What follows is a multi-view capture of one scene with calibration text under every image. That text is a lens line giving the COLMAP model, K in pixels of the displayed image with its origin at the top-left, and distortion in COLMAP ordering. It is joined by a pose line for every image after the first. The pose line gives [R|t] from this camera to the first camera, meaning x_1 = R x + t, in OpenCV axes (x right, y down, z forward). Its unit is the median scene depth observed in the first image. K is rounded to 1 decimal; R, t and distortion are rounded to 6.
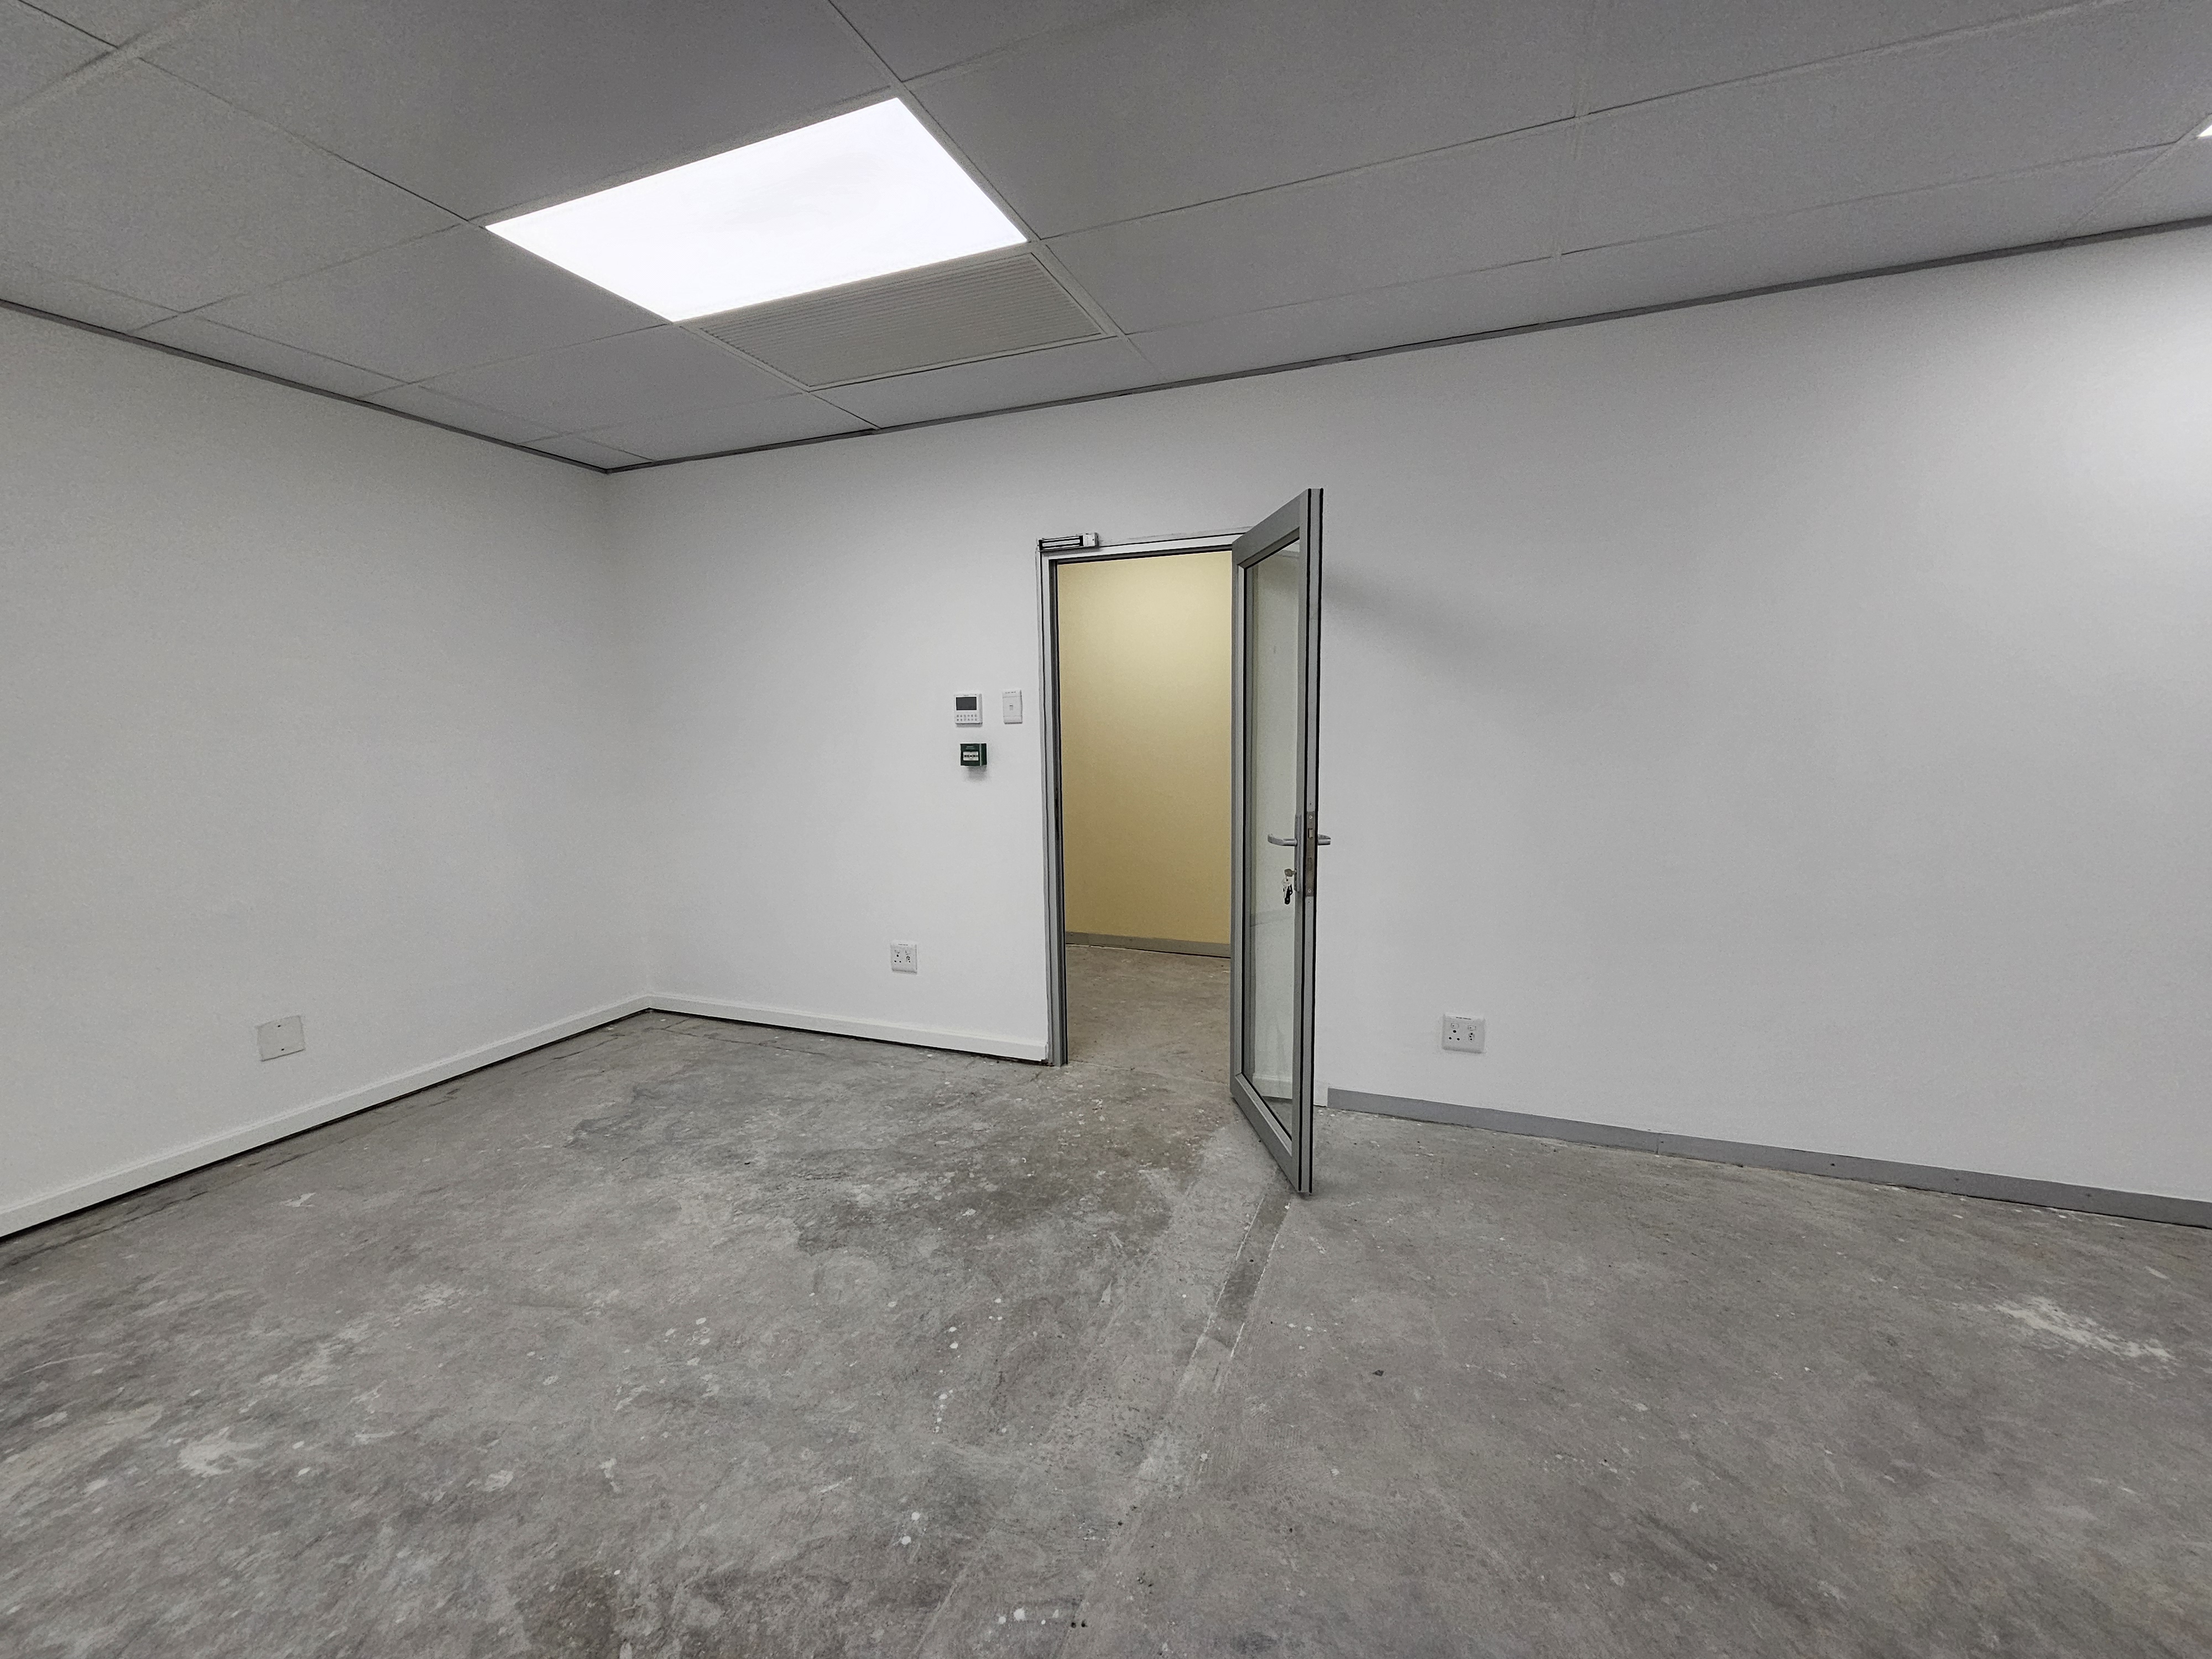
lens RADIAL K [[914.2, 0, 1104.3], [0, 914.2, 828.3], [0, 0, 1]] dist [-0.003154, 0.000502]
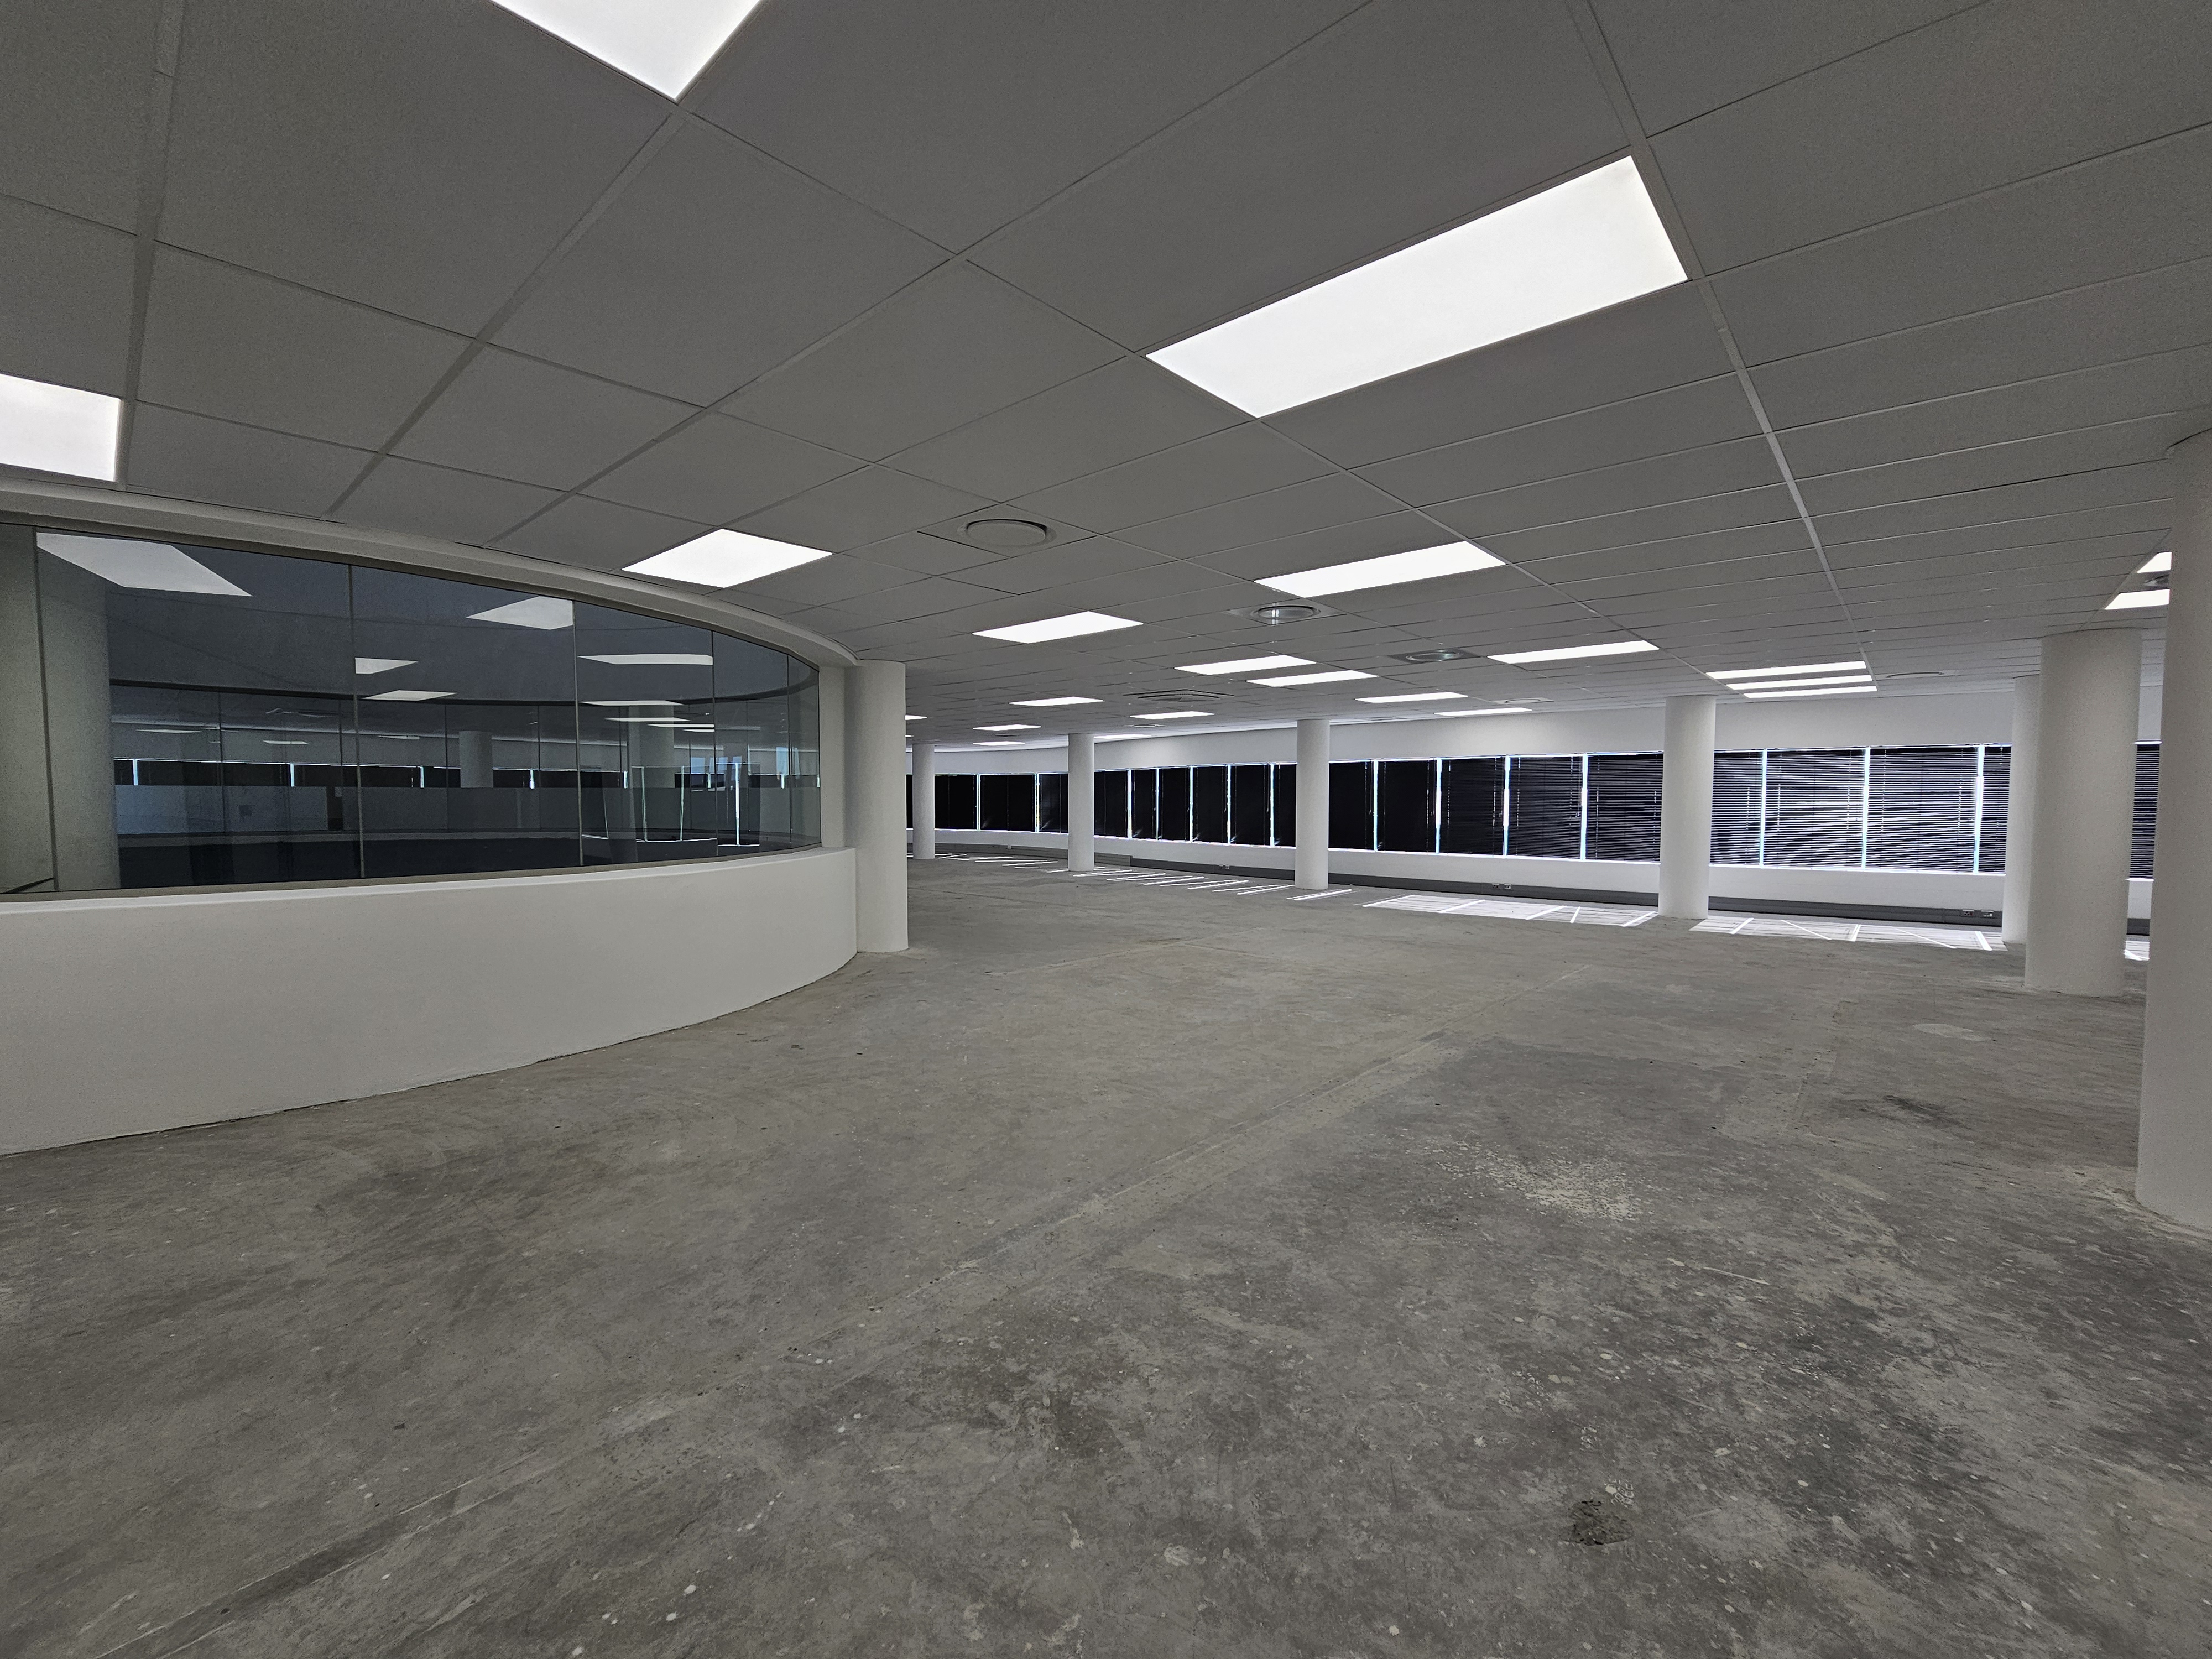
lens RADIAL K [[914.2, 0, 1097.6], [0, 914.2, 836.6], [0, 0, 1]] dist [-0.003154, 0.000502]
pose [[-0.936352, -0.004746, 0.351030, -0.945955], [0.049922, 0.987947, 0.146522, -0.210455], [-0.347494, 0.154721, -0.924829, 1.861243]]
